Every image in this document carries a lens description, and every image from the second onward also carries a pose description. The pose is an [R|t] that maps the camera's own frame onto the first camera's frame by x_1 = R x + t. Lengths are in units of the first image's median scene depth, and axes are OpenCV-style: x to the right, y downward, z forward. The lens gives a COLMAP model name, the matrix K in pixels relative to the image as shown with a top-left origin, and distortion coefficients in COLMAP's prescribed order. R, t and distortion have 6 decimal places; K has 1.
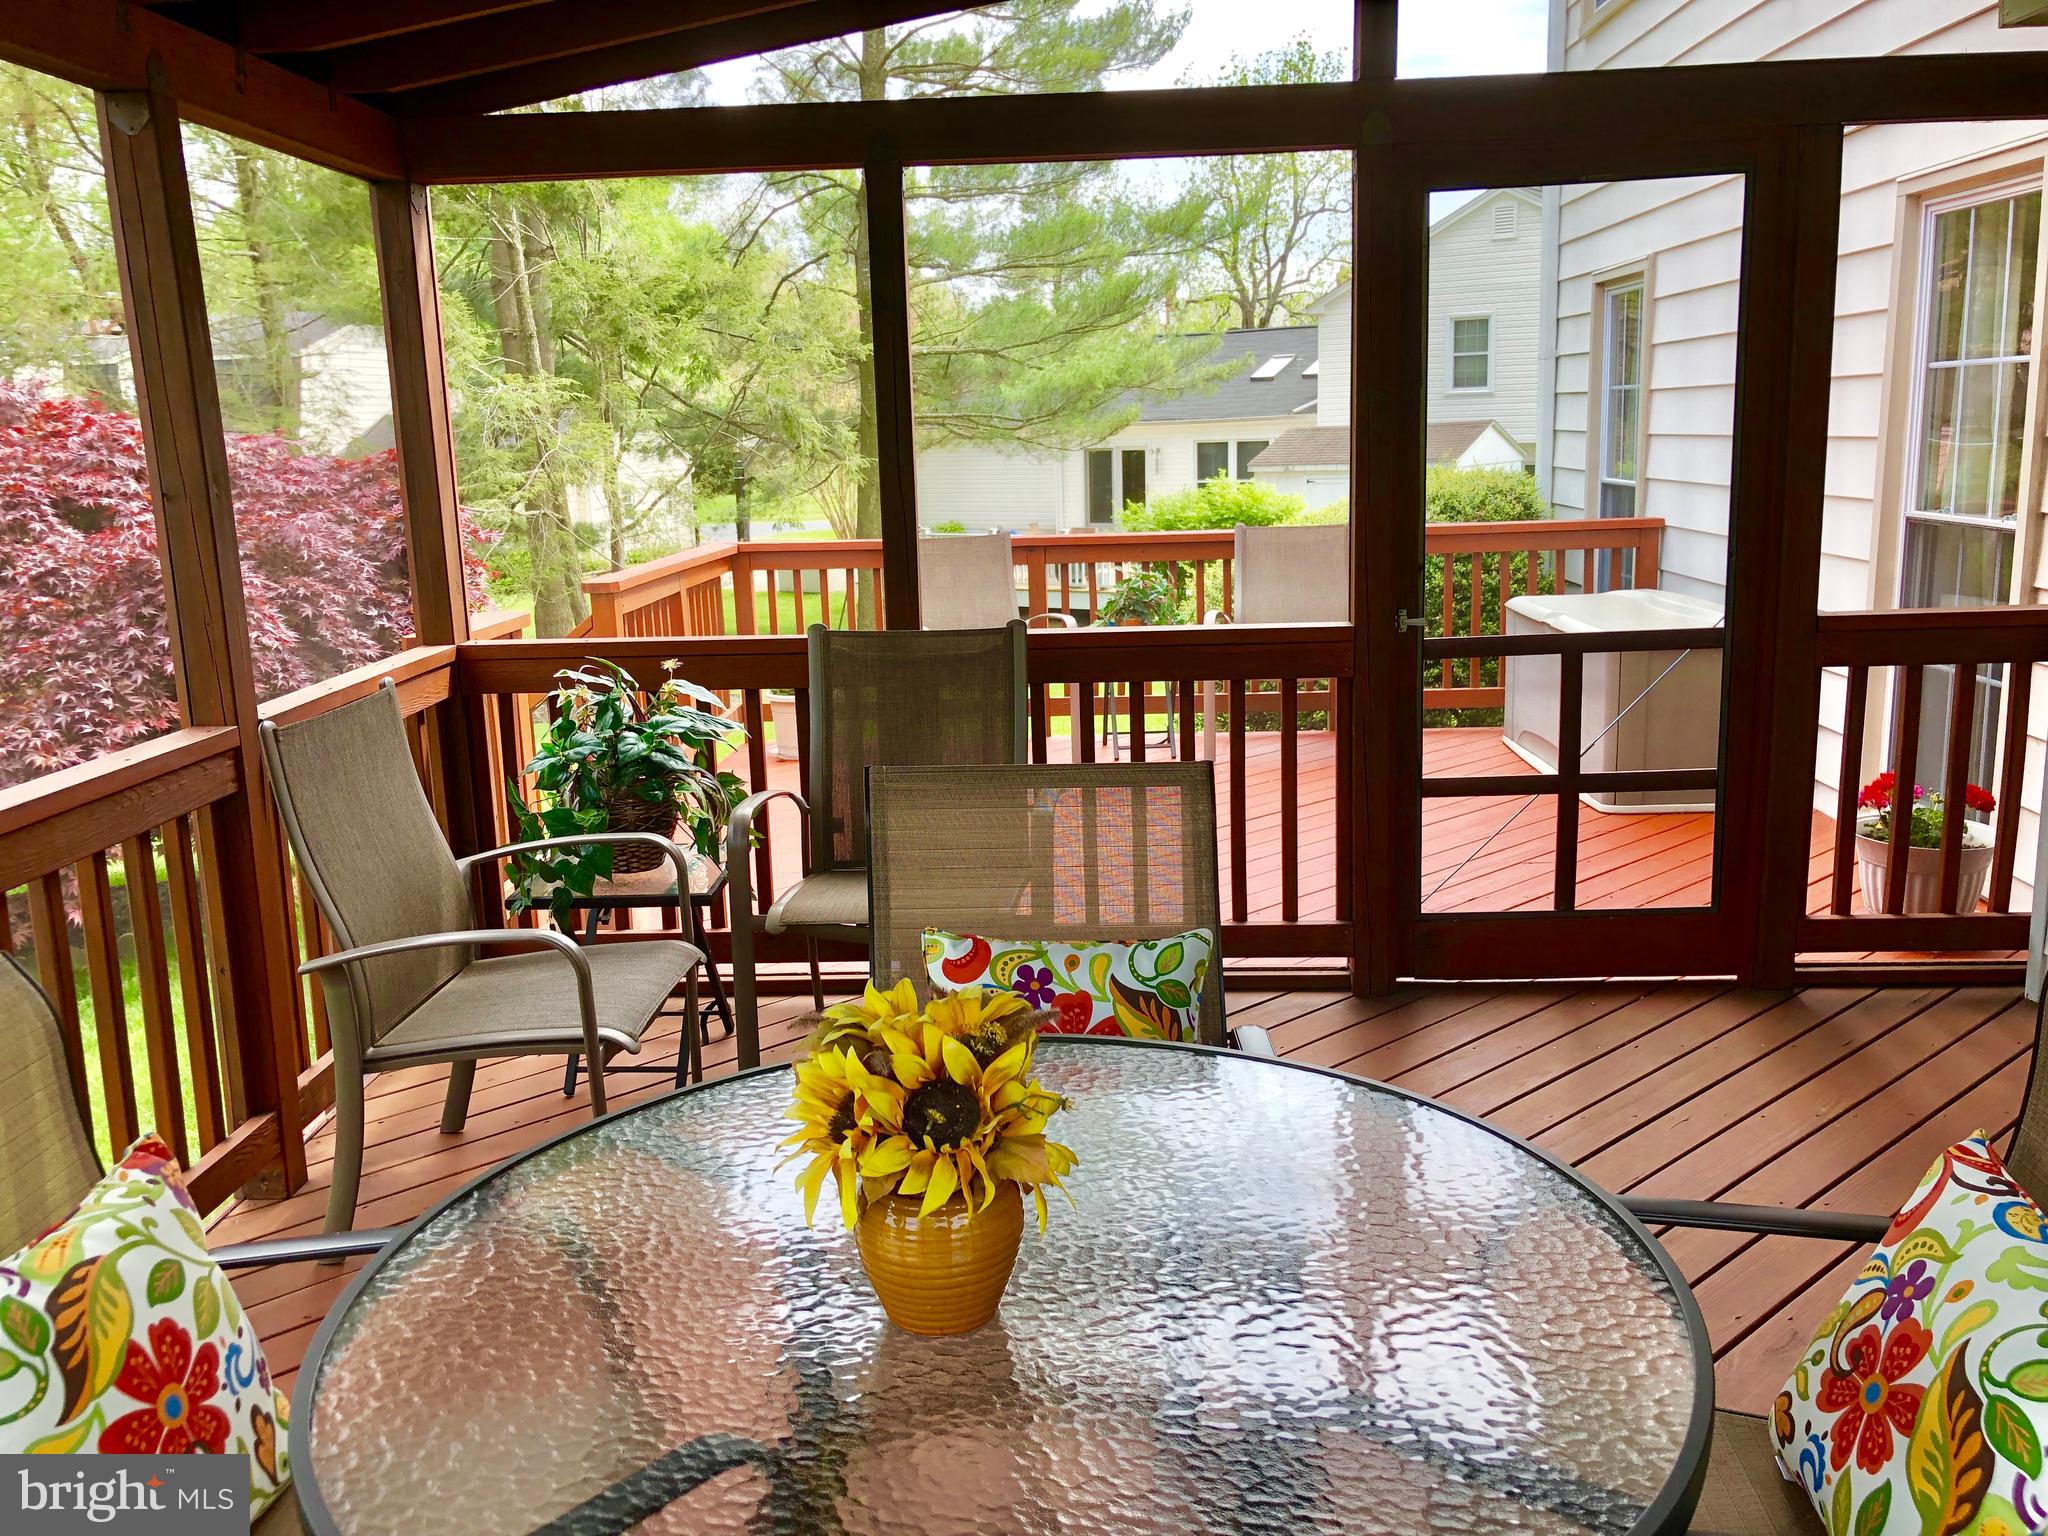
lens RADIAL K [[1693.3, 0, 1018.9], [0, 1693.3, 740.3], [0, 0, 1]] dist [0.083716, -0.091604]
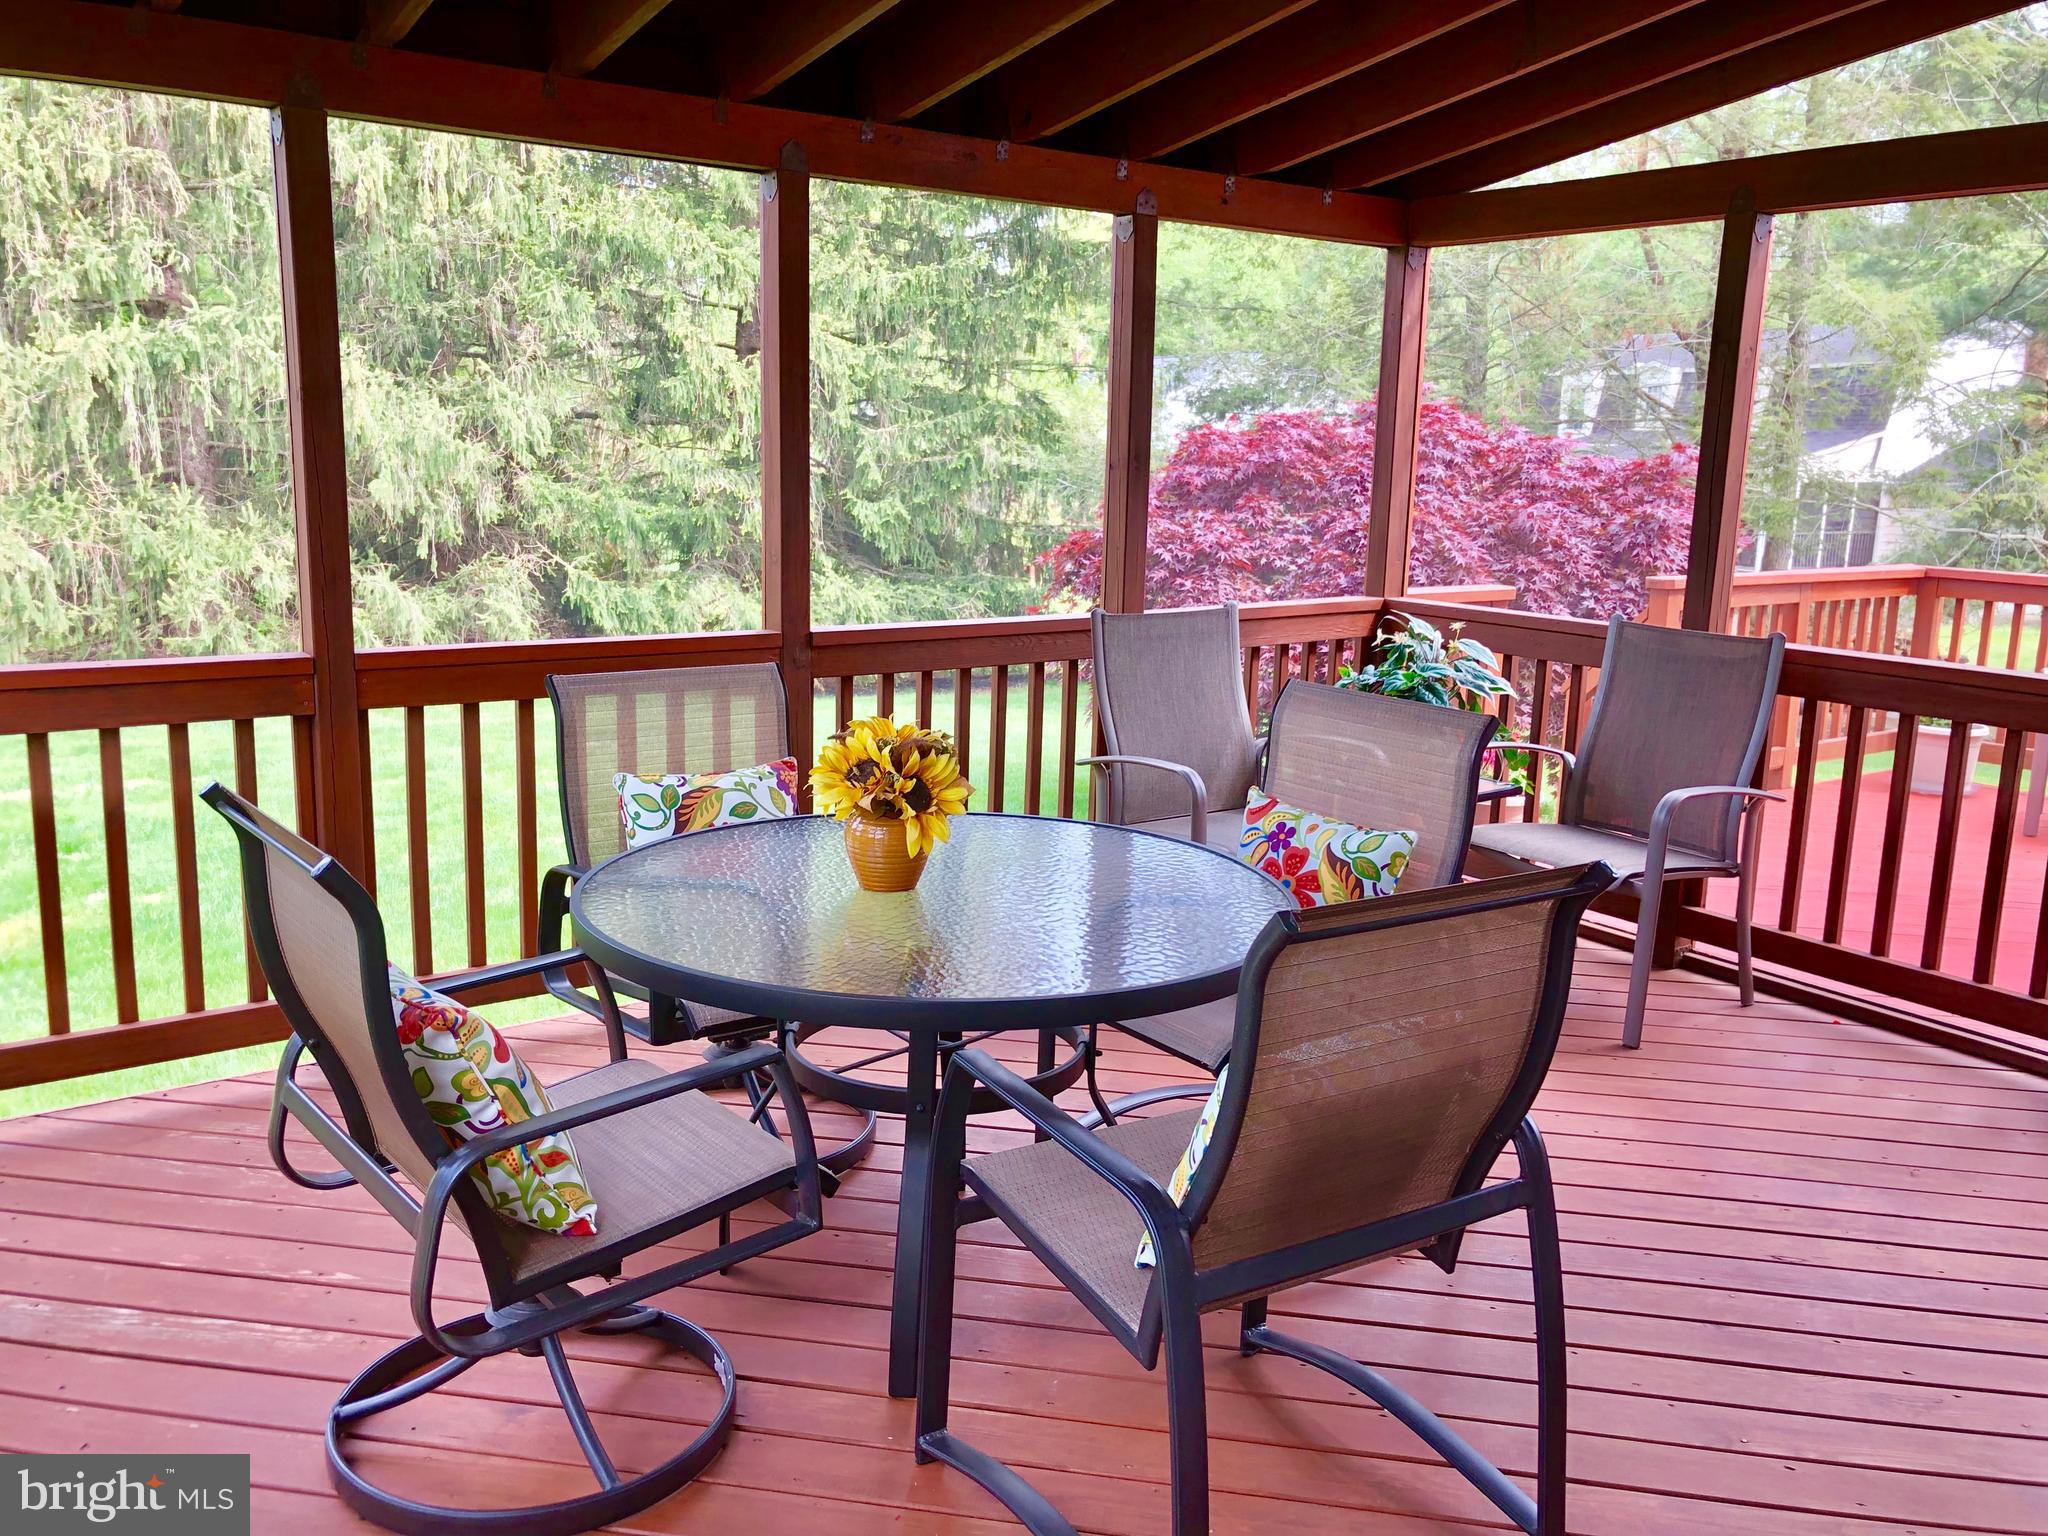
lens RADIAL K [[1691.6, 0, 1018.8], [0, 1691.6, 761.6], [0, 0, 1]] dist [0.056531, -0.095394]
pose [[0.623311, 0.194573, -0.757380, 0.499599], [-0.187342, 0.977499, 0.096943, -0.006510], [0.759201, 0.081463, 0.645738, -0.044774]]
